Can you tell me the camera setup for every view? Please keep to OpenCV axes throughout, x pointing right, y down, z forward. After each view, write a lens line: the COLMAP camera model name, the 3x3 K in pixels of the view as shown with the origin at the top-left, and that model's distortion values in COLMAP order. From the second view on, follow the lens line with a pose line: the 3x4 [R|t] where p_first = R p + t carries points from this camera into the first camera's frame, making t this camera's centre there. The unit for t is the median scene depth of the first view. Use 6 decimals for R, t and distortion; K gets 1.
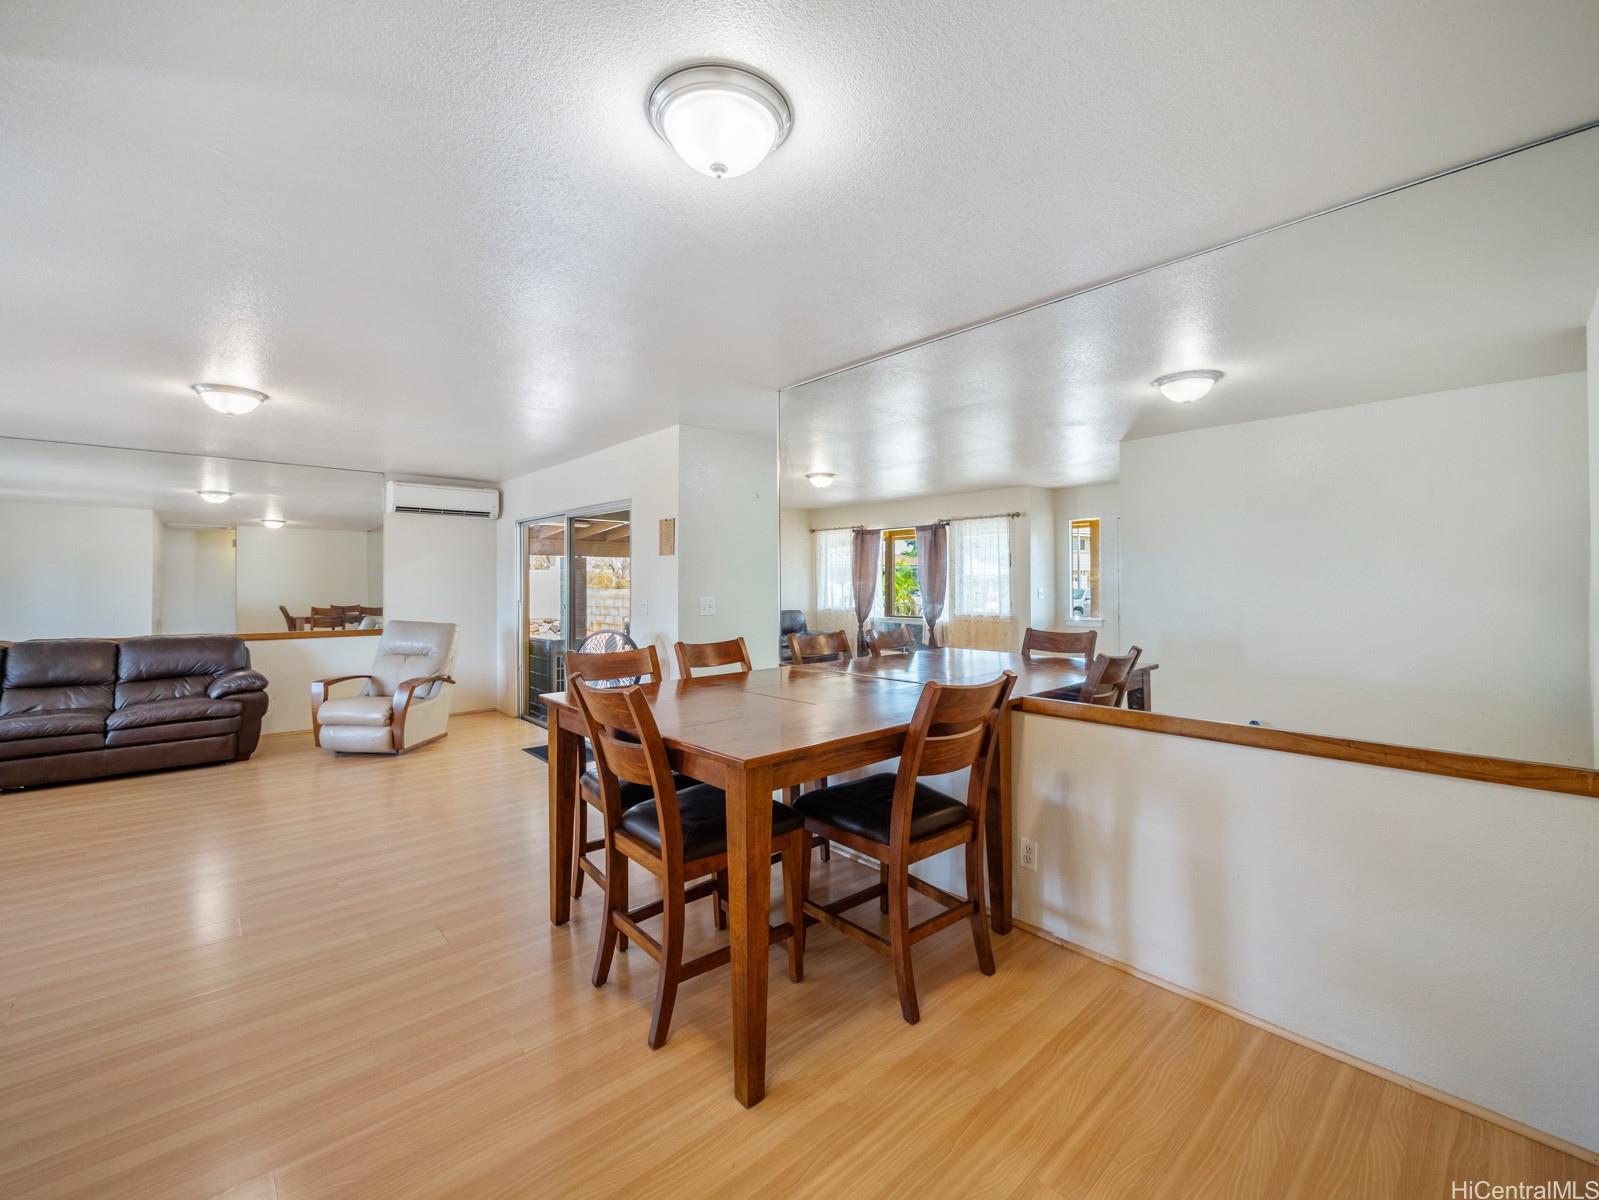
lens RADIAL K [[674.4, 0, 799.0], [0, 674.4, 588.6], [0, 0, 1]] dist [-0.002371, -0.000407]
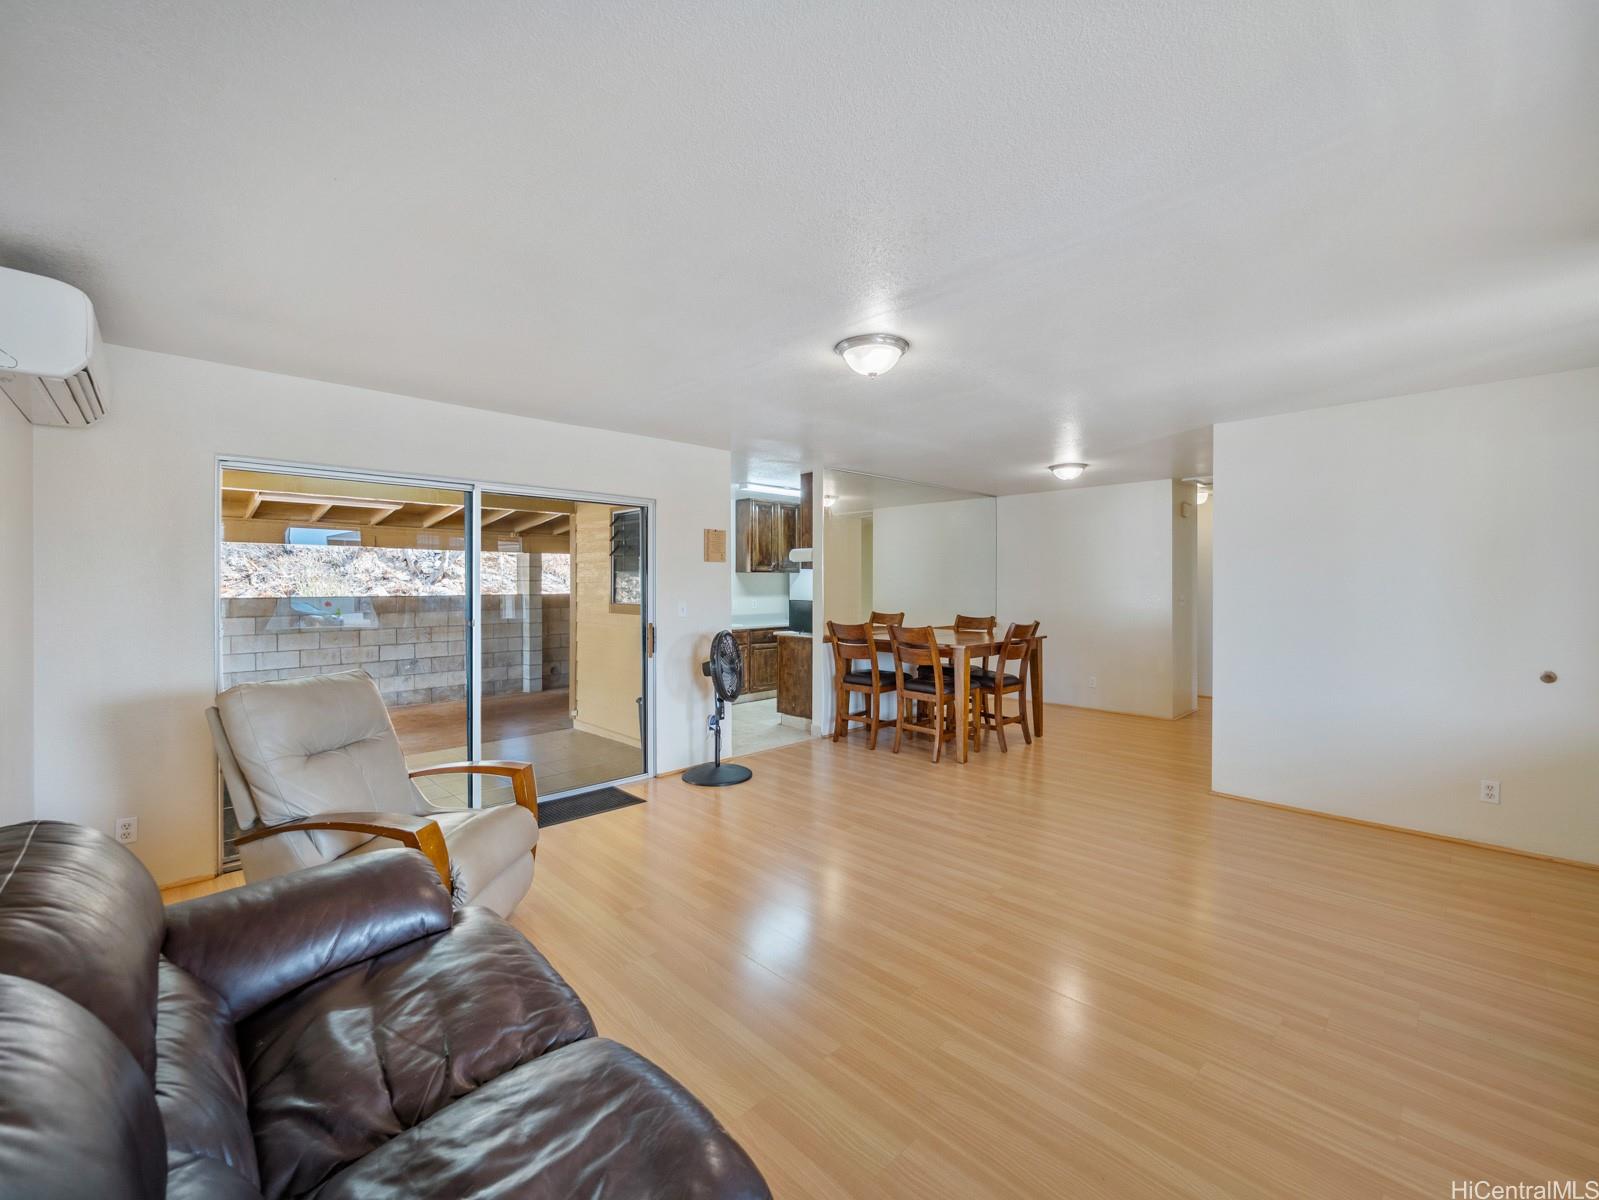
lens RADIAL K [[674.4, 0, 808.0], [0, 674.4, 592.8], [0, 0, 1]] dist [-0.002371, -0.000407]
pose [[-0.064824, -0.004426, 0.997887, -1.162347], [0.004983, 0.999976, 0.004759, -0.002302], [-0.997884, 0.005281, -0.064801, 0.800646]]
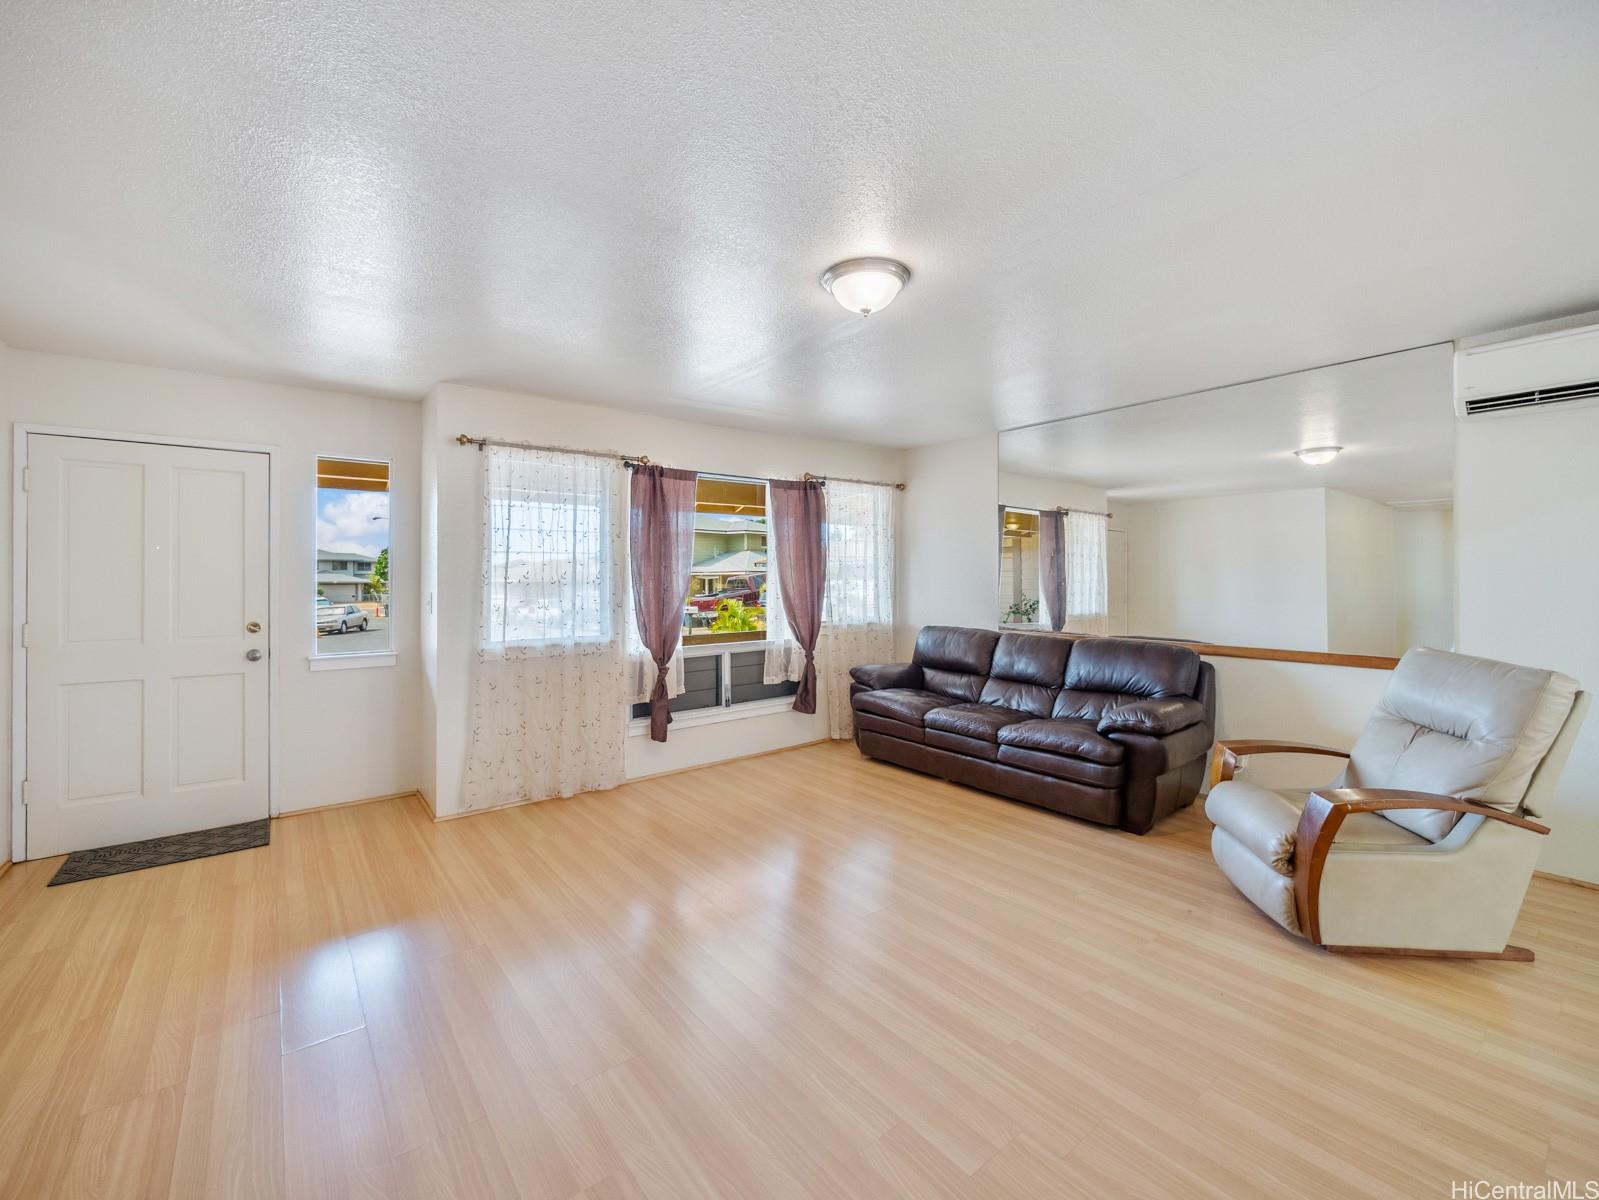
lens RADIAL K [[674.4, 0, 800.8], [0, 674.4, 574.1], [0, 0, 1]] dist [-0.002371, -0.000407]
pose [[-0.067644, -0.010294, -0.997656, -0.129281], [-0.003359, 0.999943, -0.010090, 0.004233], [0.997704, 0.002669, -0.067675, 0.699536]]
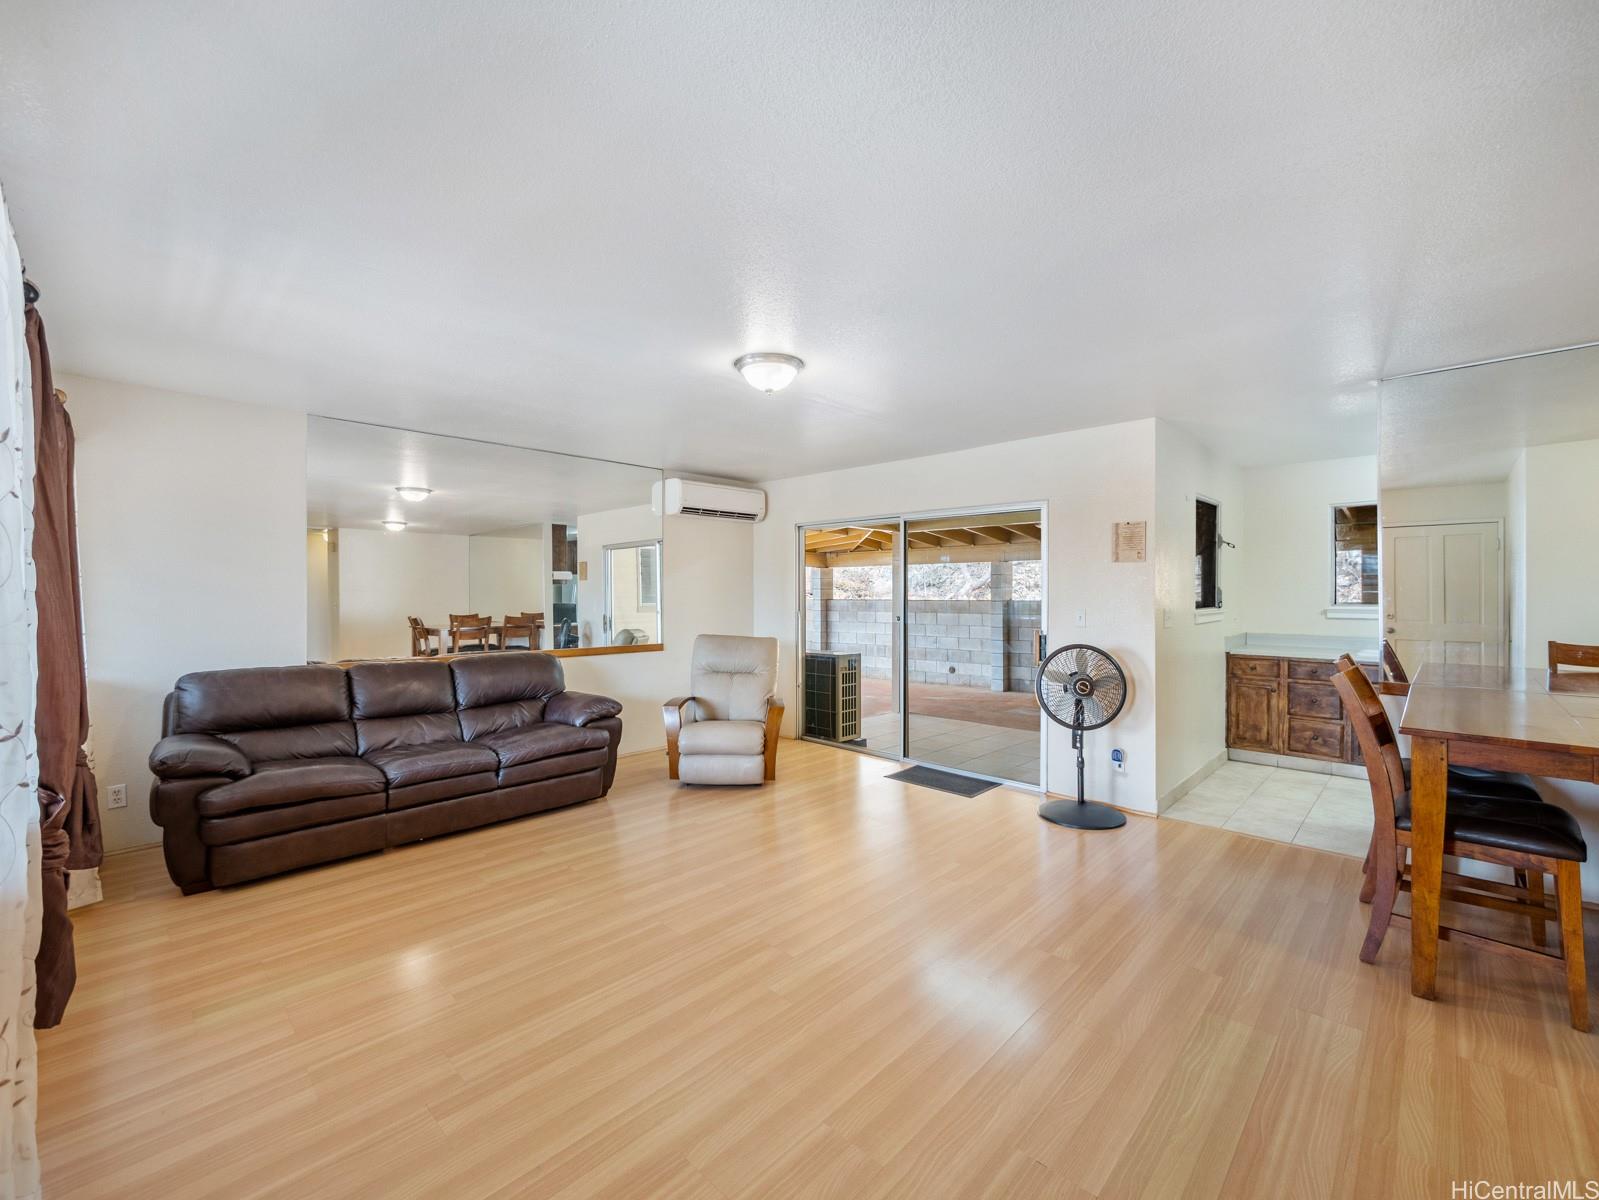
lens RADIAL K [[674.4, 0, 803.6], [0, 674.4, 599.1], [0, 0, 1]] dist [-0.002371, -0.000407]
pose [[0.996956, 0.000151, 0.077969, -0.623044], [-0.000333, 0.999997, 0.002324, -0.001230], [-0.077968, -0.002343, 0.996953, 0.116045]]
